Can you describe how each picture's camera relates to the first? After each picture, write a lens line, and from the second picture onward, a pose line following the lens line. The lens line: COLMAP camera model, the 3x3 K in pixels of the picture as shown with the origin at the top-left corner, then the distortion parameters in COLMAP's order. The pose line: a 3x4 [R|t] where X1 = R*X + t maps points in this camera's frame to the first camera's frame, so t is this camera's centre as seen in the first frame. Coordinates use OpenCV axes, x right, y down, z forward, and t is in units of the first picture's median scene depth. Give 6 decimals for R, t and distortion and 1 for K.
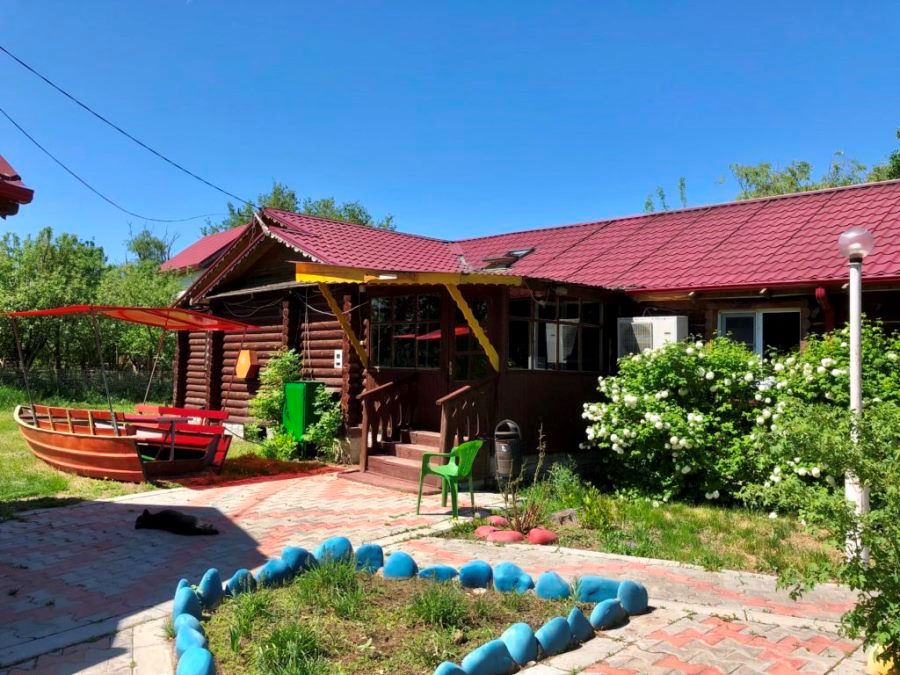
lens RADIAL K [[796.5, 0, 451.3], [0, 796.5, 335.3], [0, 0, 1]] dist [0.050317, 0.004161]
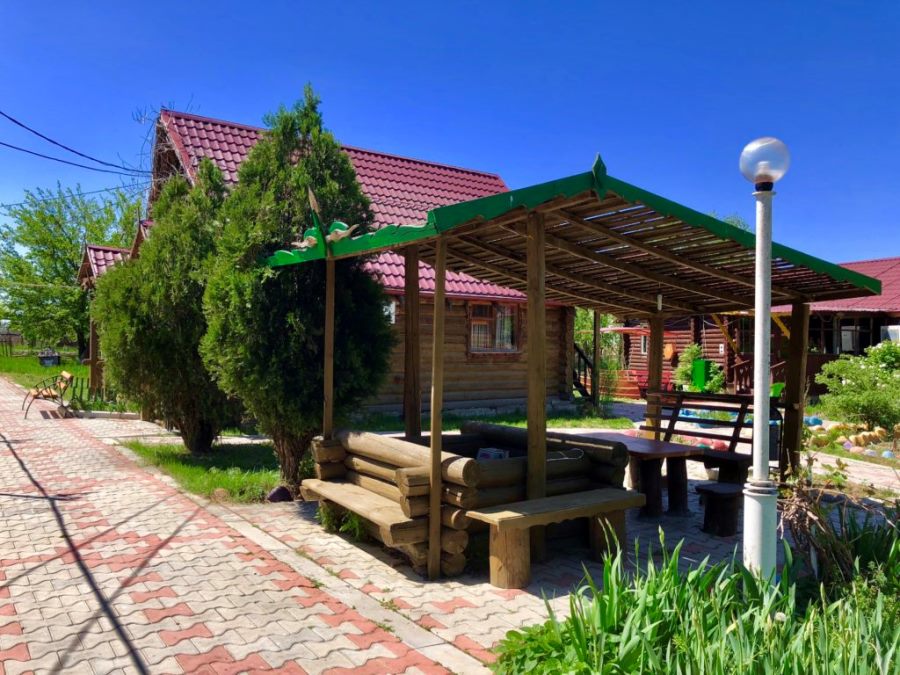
lens RADIAL K [[796.5, 0, 450.8], [0, 796.5, 333.1], [0, 0, 1]] dist [0.050317, 0.004161]
pose [[0.891883, -0.017228, -0.451937, 0.156850], [0.025992, 0.999575, 0.013189, -0.052655], [0.451518, -0.023510, 0.891952, -1.068896]]
